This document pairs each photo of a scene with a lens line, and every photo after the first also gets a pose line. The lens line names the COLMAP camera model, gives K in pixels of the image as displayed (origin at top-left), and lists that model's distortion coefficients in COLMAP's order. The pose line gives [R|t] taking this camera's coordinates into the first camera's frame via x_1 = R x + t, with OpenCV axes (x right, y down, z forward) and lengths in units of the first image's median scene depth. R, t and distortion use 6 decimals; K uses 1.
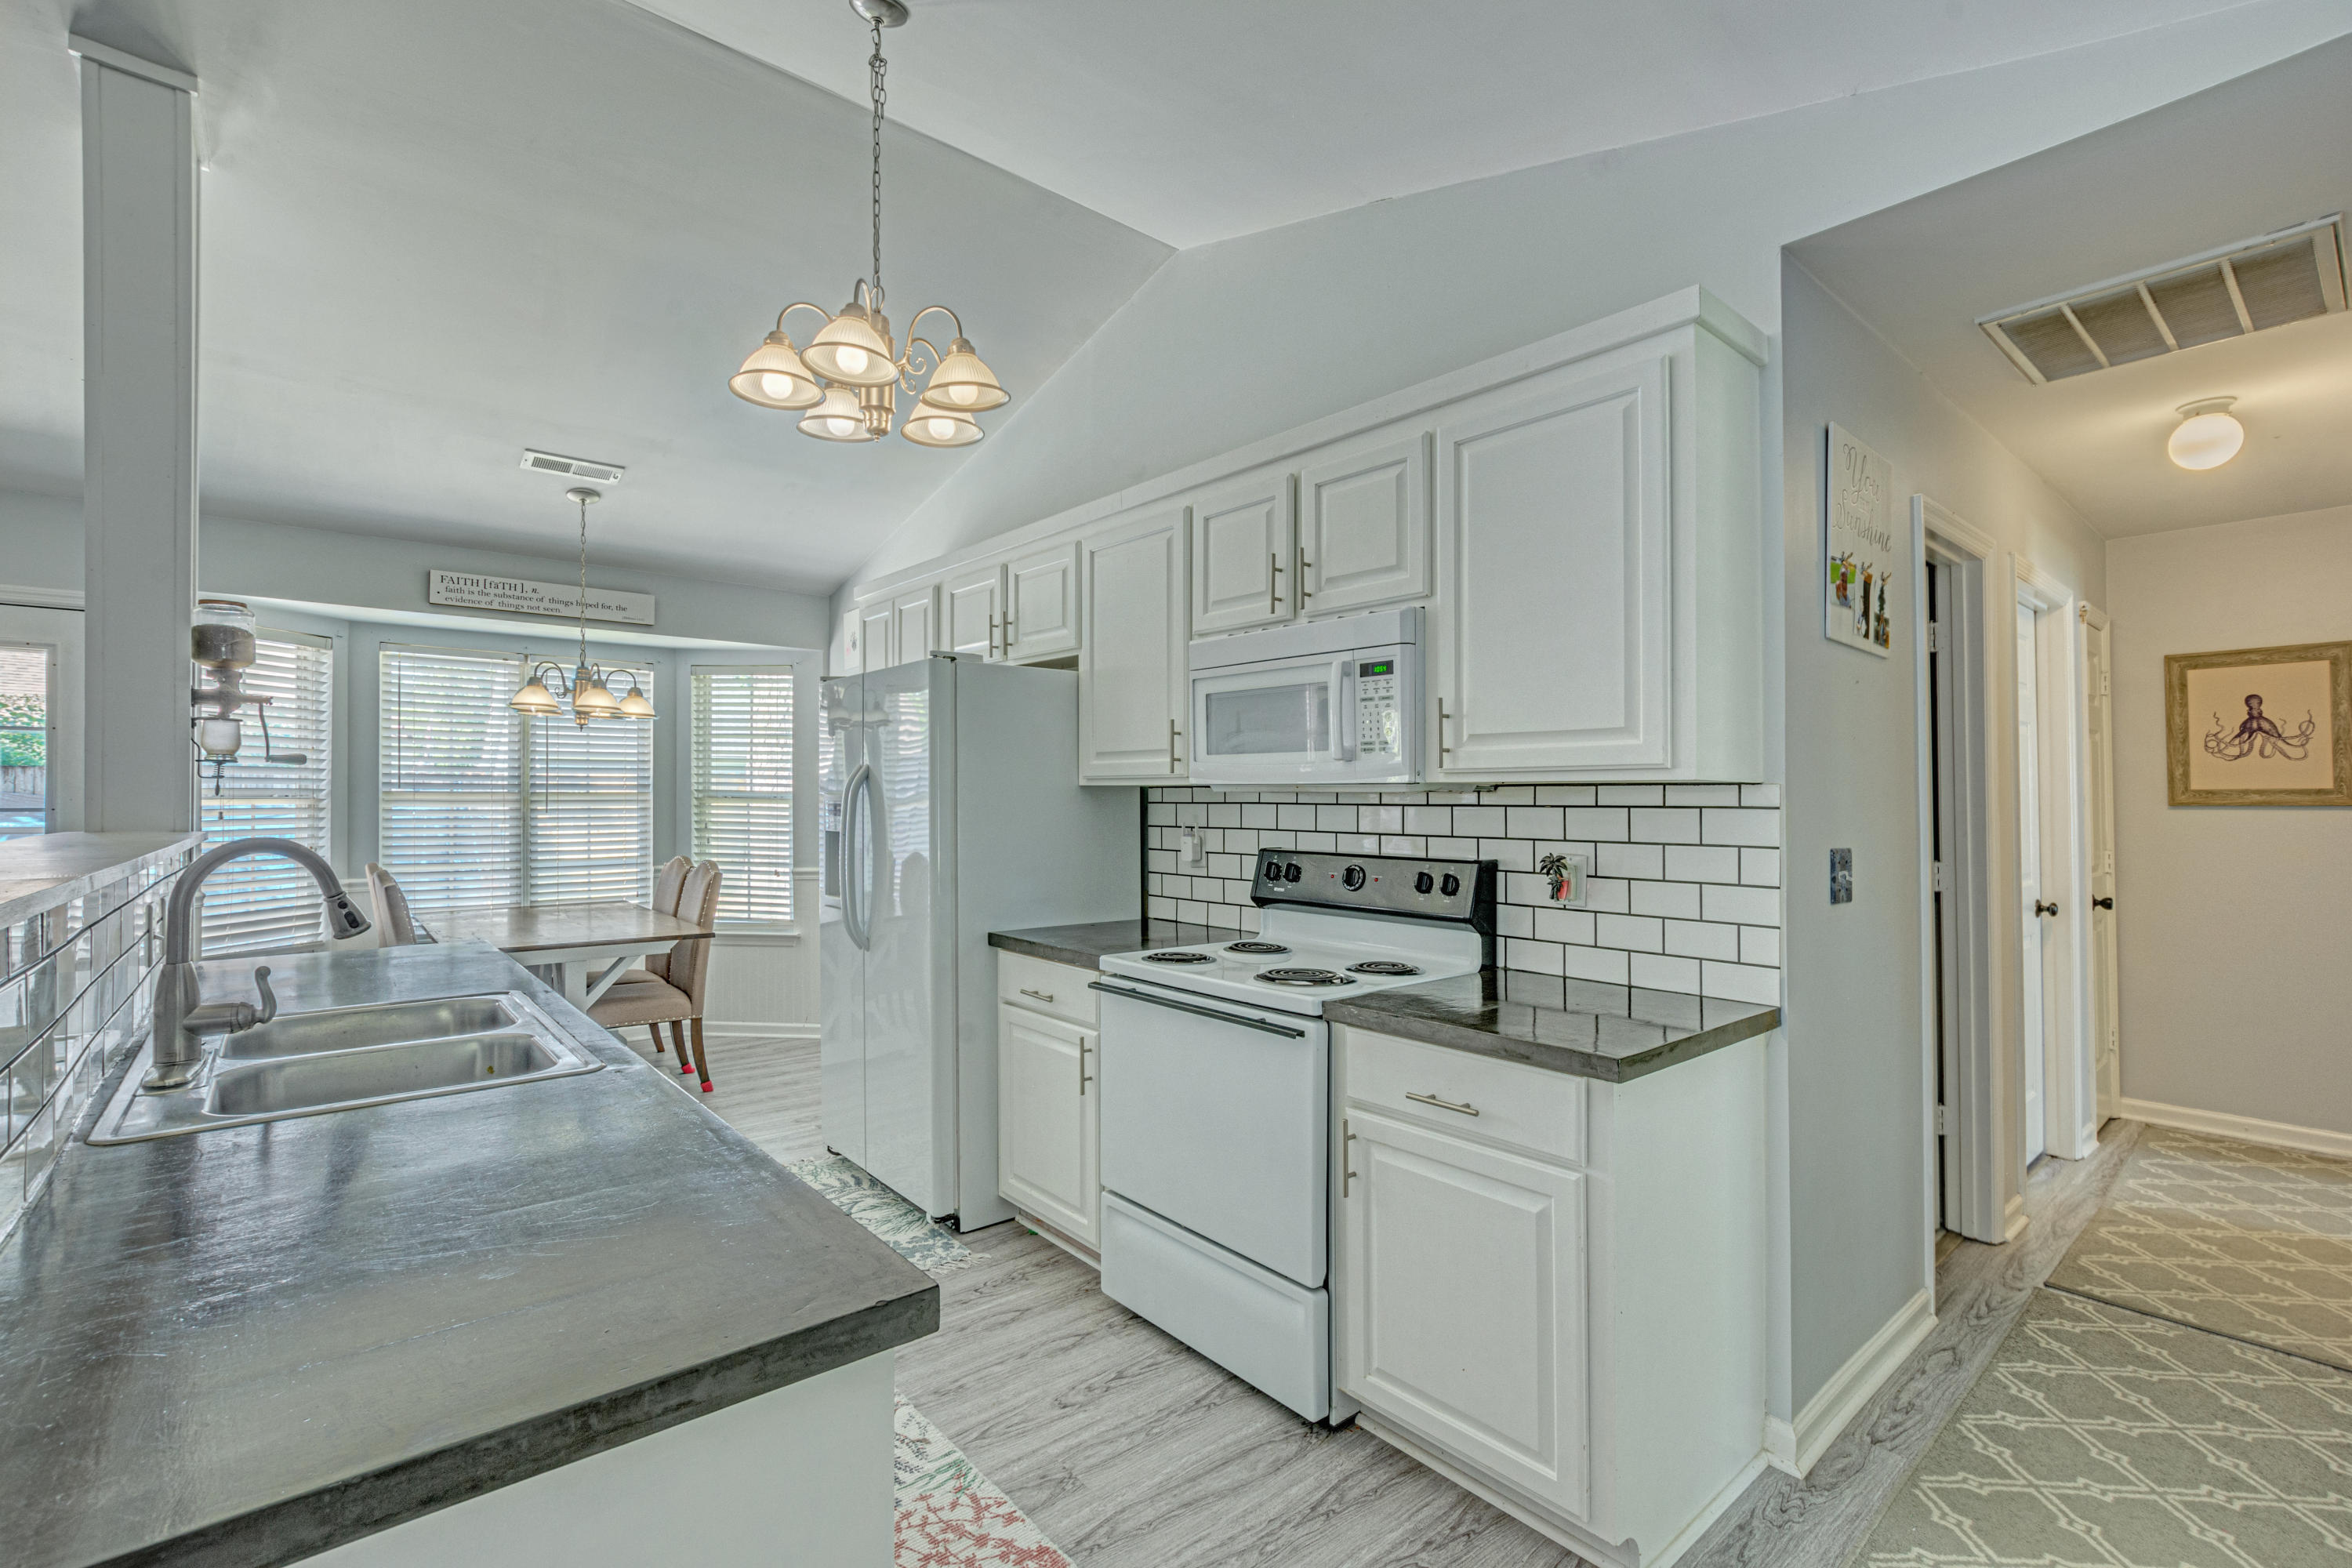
lens RADIAL K [[1053.3, 0, 1177.0], [0, 1053.3, 776.3], [0, 0, 1]] dist [-0.024550, 0.009399]
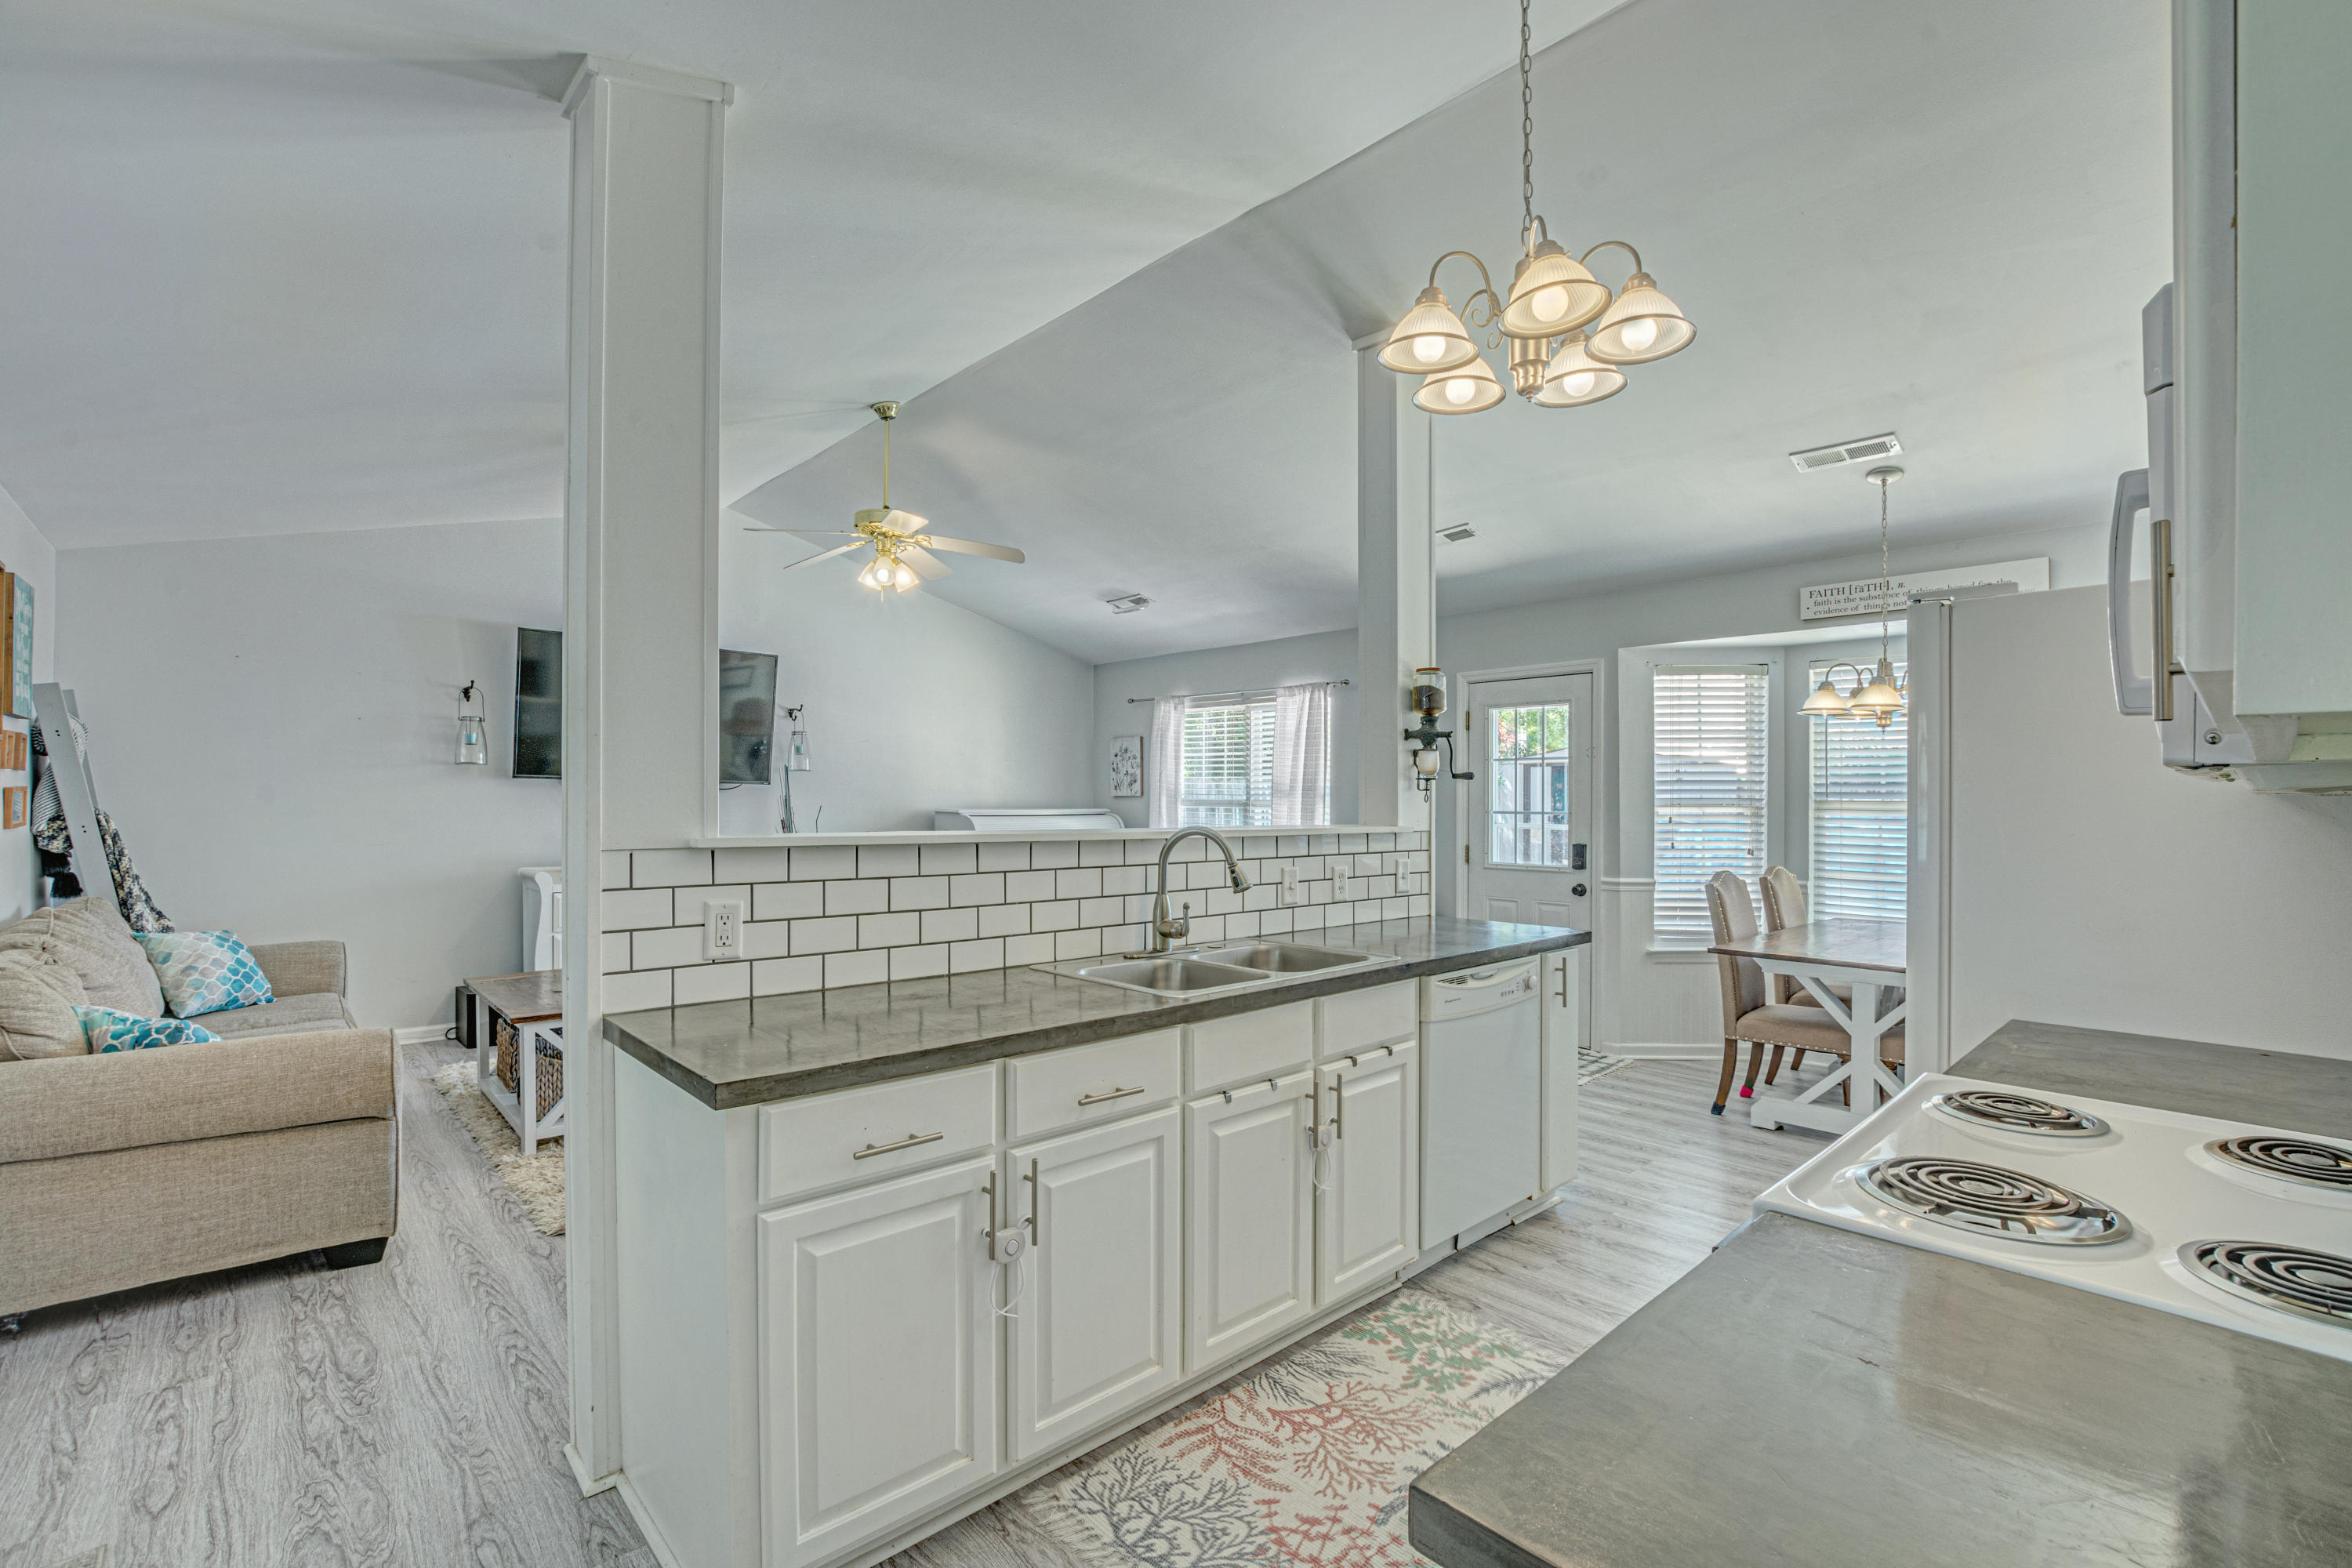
lens RADIAL K [[1053.3, 0, 1189.7], [0, 1053.3, 811.6], [0, 0, 1]] dist [-0.024550, 0.009399]
pose [[0.054211, 0.008596, -0.998493, 0.467926], [0.014738, 0.999847, 0.009408, 0.010489], [0.998421, -0.015226, 0.054076, 0.521466]]
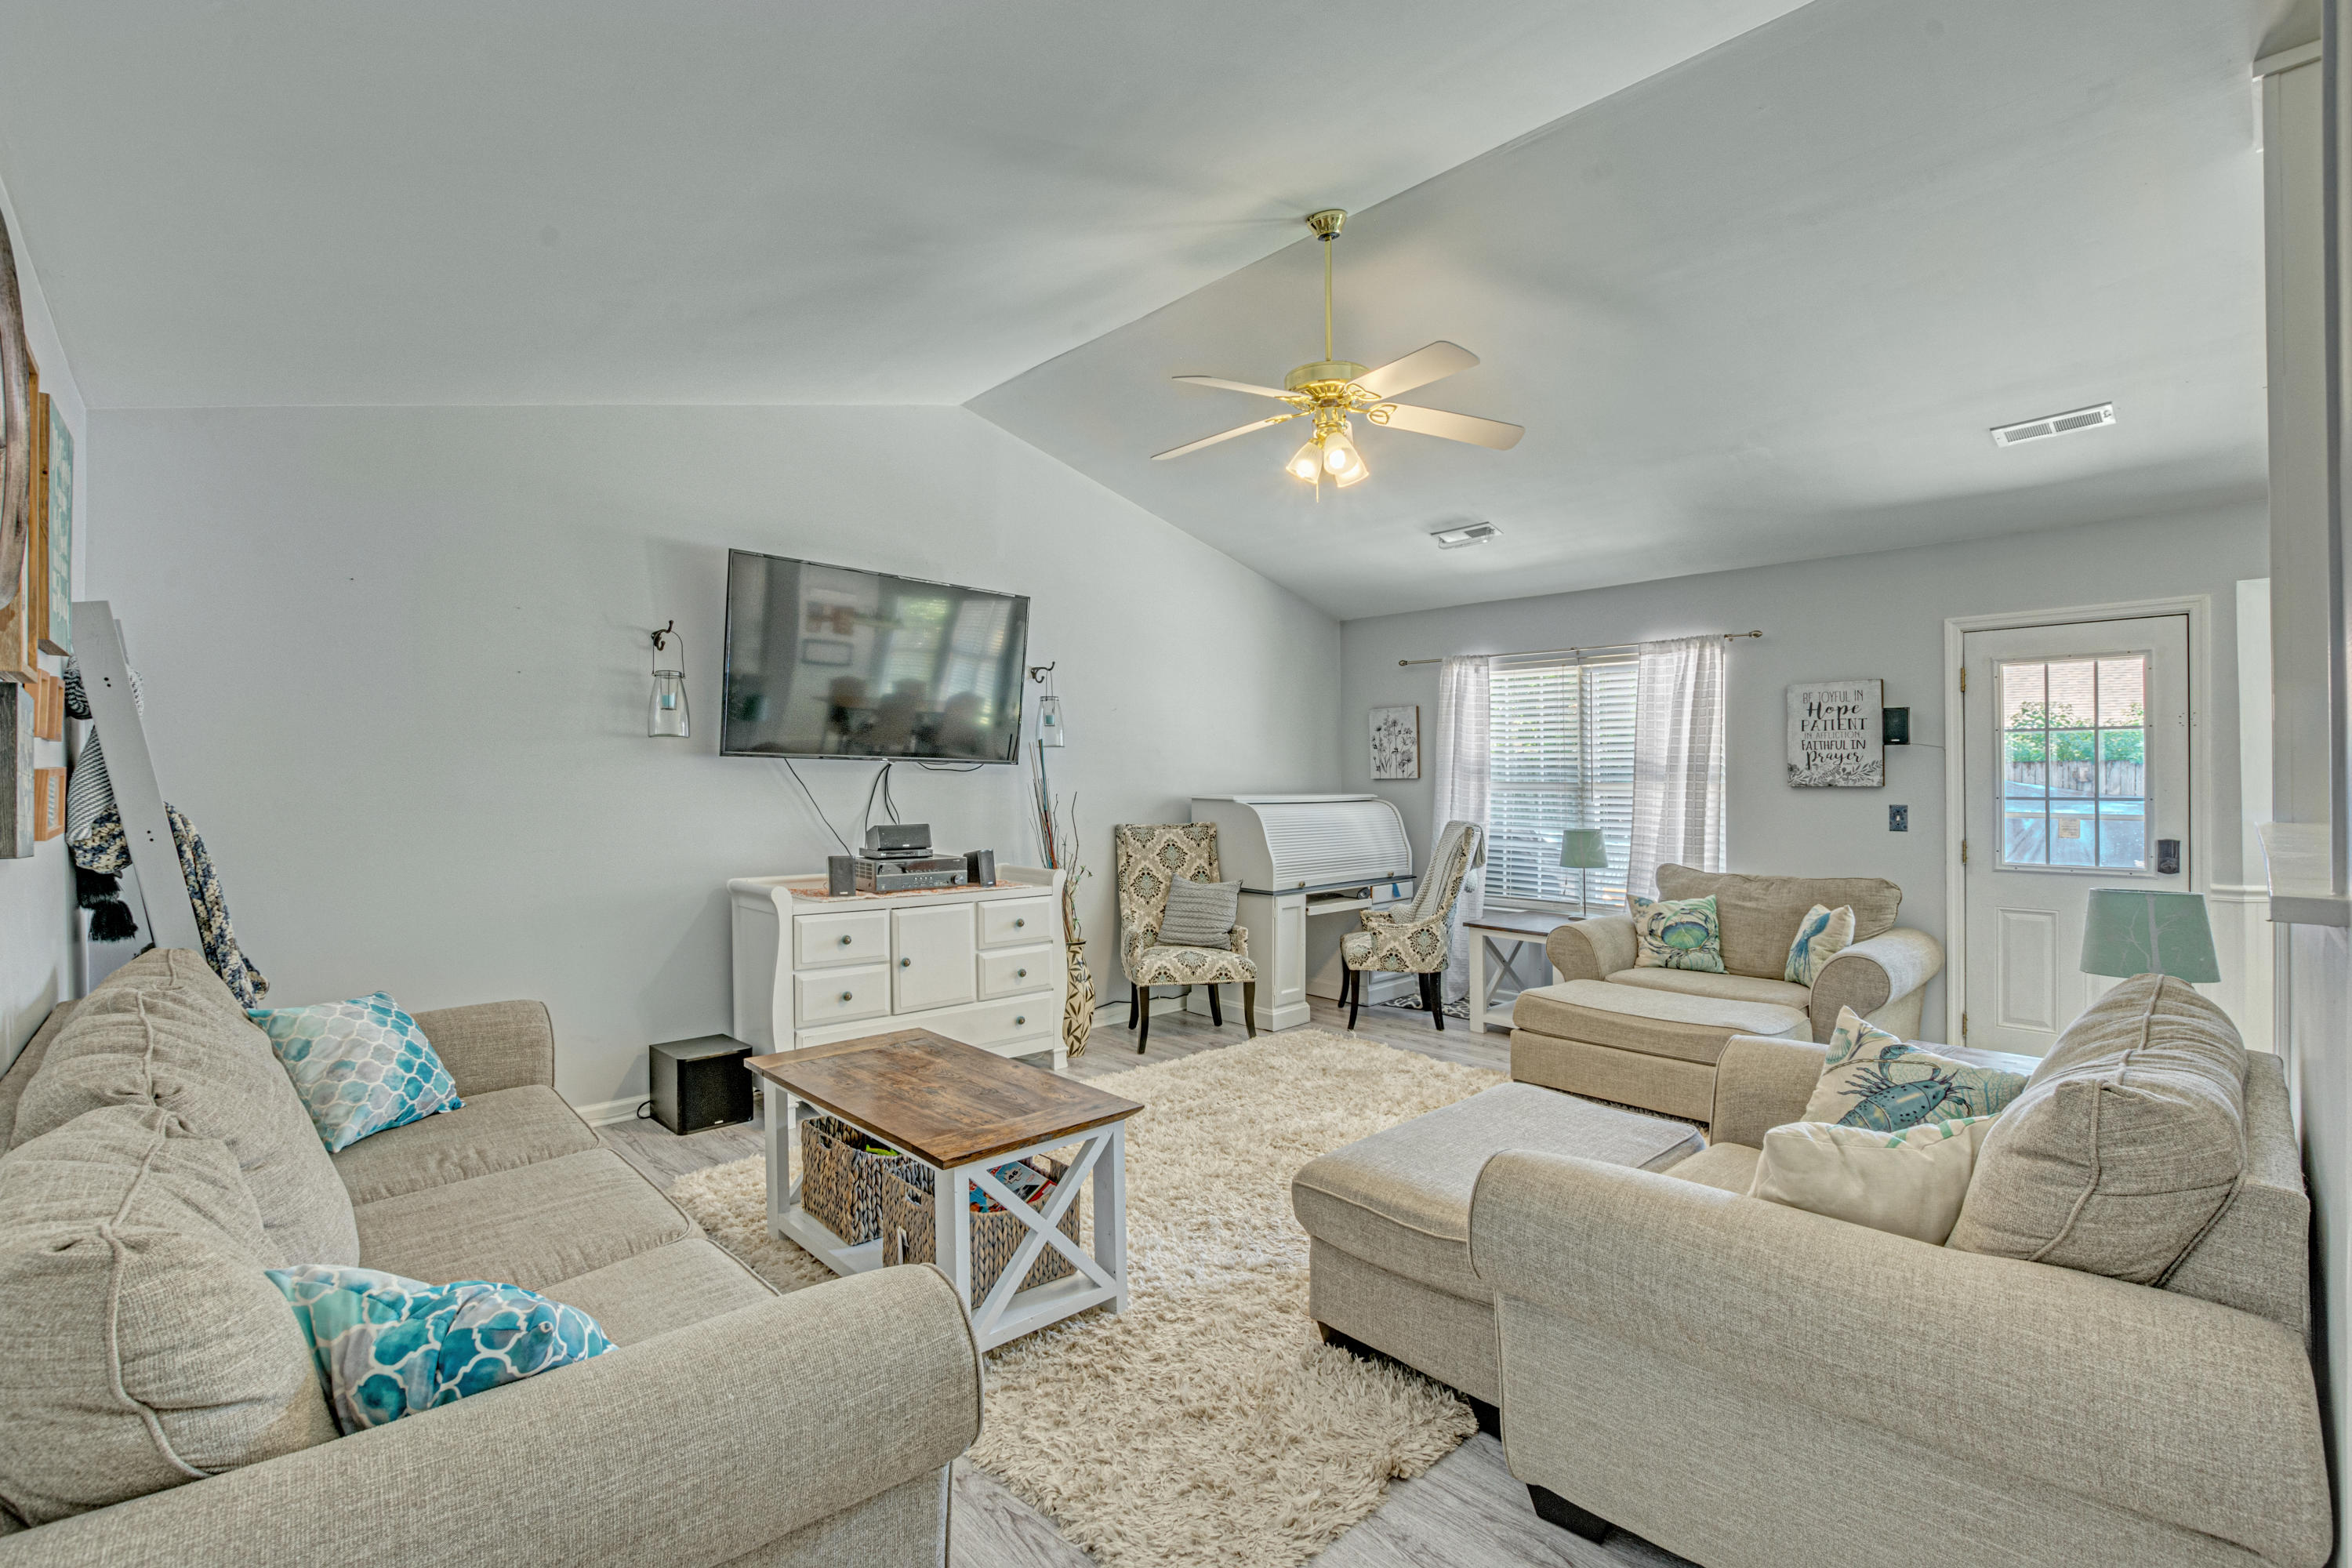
lens RADIAL K [[1053.3, 0, 1219.4], [0, 1053.3, 799.2], [0, 0, 1]] dist [-0.024550, 0.009399]
pose [[0.086703, 0.012703, -0.996153, -0.084136], [0.017930, 0.999737, 0.014309, -0.002736], [0.996073, -0.019102, 0.086452, -0.097148]]
